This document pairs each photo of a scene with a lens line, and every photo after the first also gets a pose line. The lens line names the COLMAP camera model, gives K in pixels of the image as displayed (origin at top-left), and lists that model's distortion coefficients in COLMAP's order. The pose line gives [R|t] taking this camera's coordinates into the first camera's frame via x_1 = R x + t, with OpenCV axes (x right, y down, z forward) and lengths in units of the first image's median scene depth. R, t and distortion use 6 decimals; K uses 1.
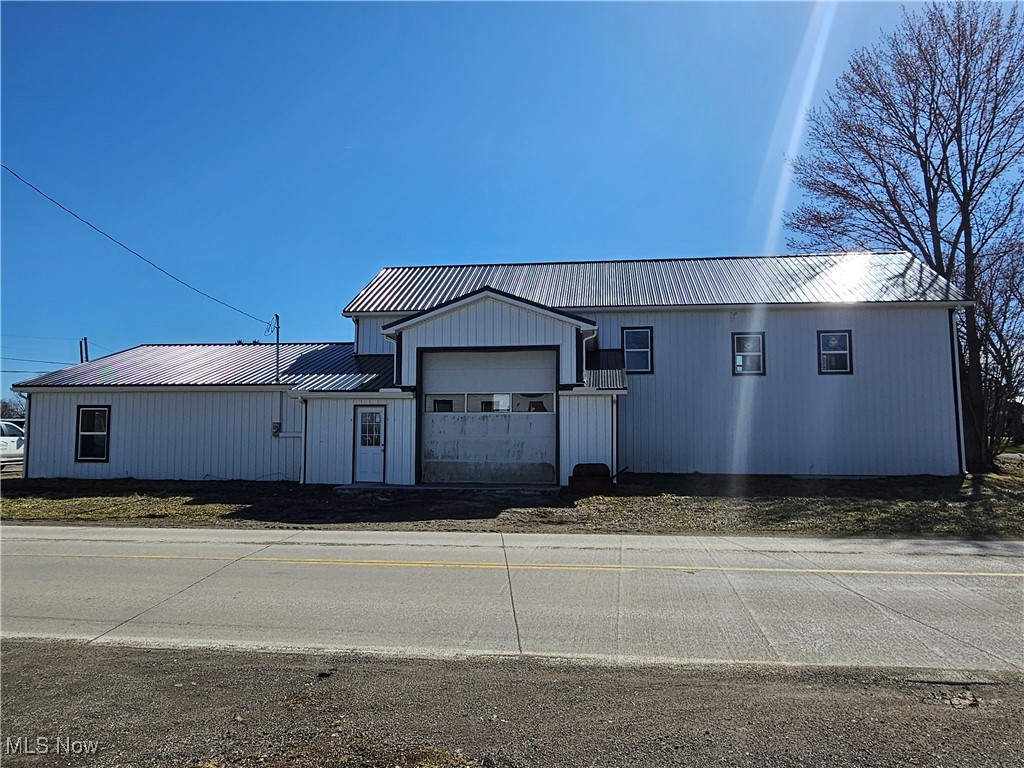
lens RADIAL K [[666.8, 0, 512.5], [0, 666.8, 388.7], [0, 0, 1]] dist [-0.004737, -0.001497]
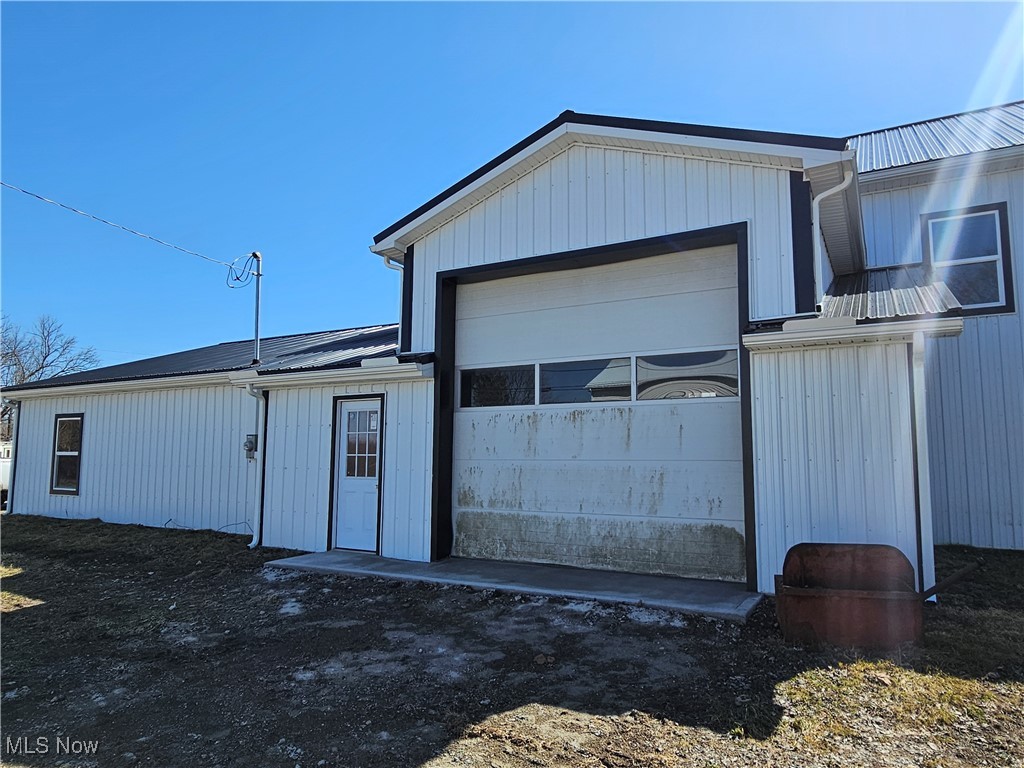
lens RADIAL K [[666.8, 0, 512.5], [0, 666.8, 388.7], [0, 0, 1]] dist [-0.004737, -0.001497]
pose [[0.929656, -0.035768, -0.366687, 0.080679], [0.021068, 0.998809, -0.044013, 0.044204], [0.367825, 0.033191, 0.929303, 0.576449]]
